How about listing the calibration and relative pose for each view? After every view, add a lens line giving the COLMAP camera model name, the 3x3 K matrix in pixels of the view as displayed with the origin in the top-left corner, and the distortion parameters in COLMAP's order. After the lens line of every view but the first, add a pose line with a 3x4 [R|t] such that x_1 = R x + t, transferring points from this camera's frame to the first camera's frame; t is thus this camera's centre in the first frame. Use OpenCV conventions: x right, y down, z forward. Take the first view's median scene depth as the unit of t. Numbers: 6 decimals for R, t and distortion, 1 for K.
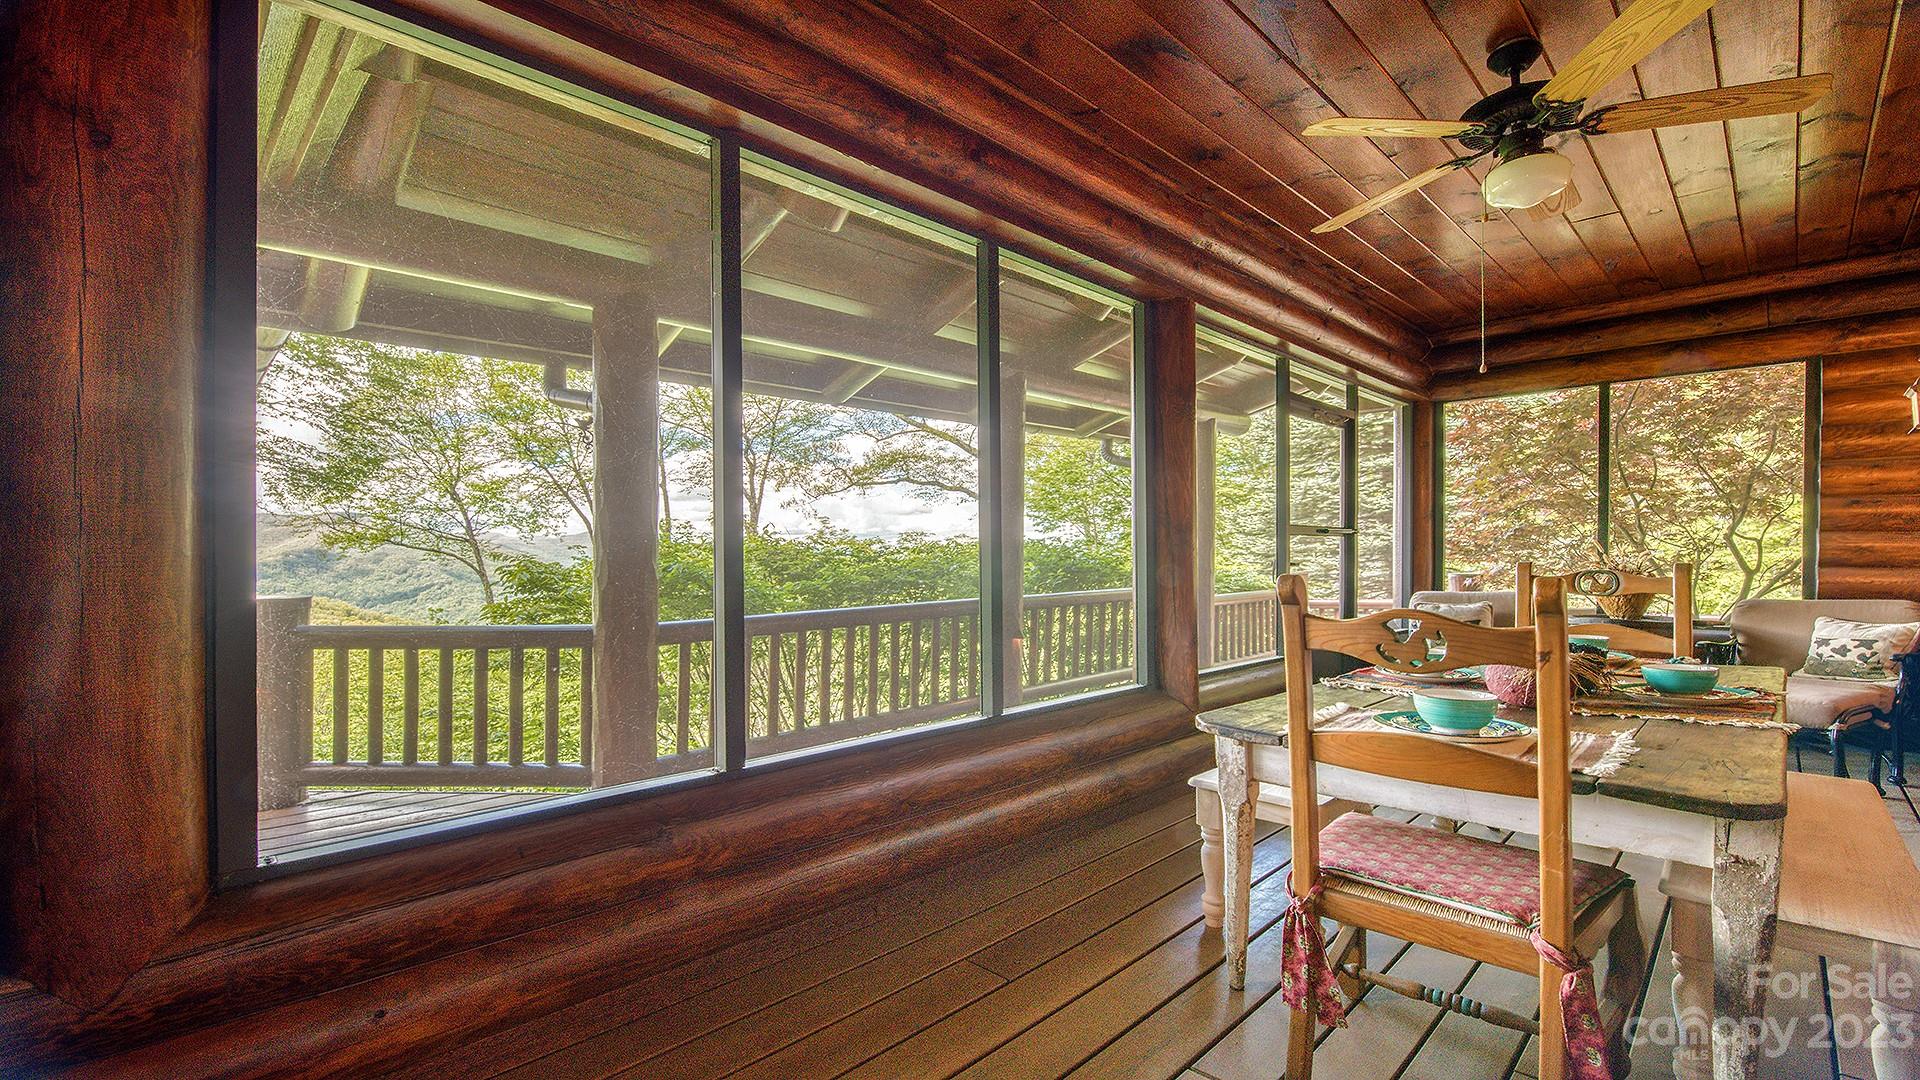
lens RADIAL K [[838.8, 0, 947.8], [0, 838.8, 536.6], [0, 0, 1]] dist [-0.020359, -0.000345]
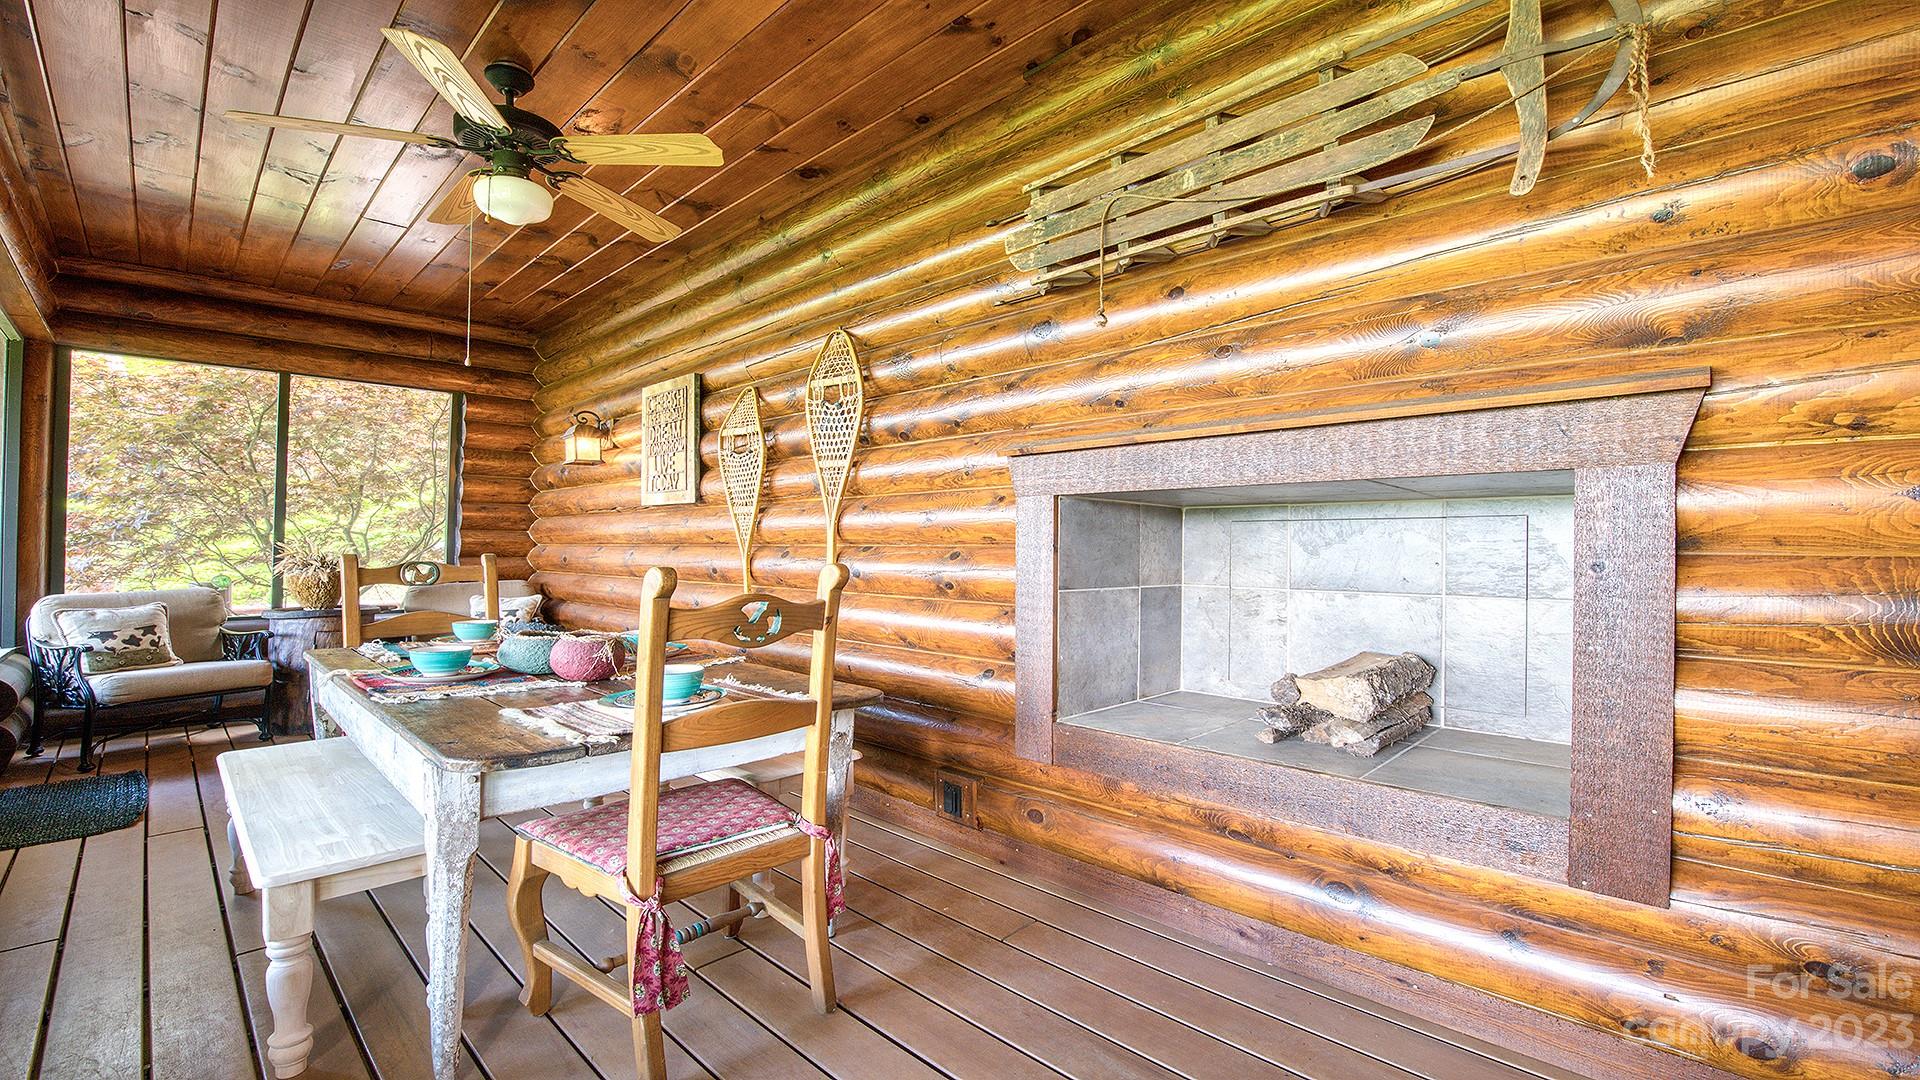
lens RADIAL K [[790.9, 0, 960.0], [0, 790.9, 540.0], [0, 0, 1]] dist [-0.000365, -0.000003]
pose [[-0.017357, 0.010668, 0.999792, -0.187769], [-0.024350, 0.999642, -0.011089, 0.005274], [-0.999553, -0.024537, -0.017091, 0.240326]]
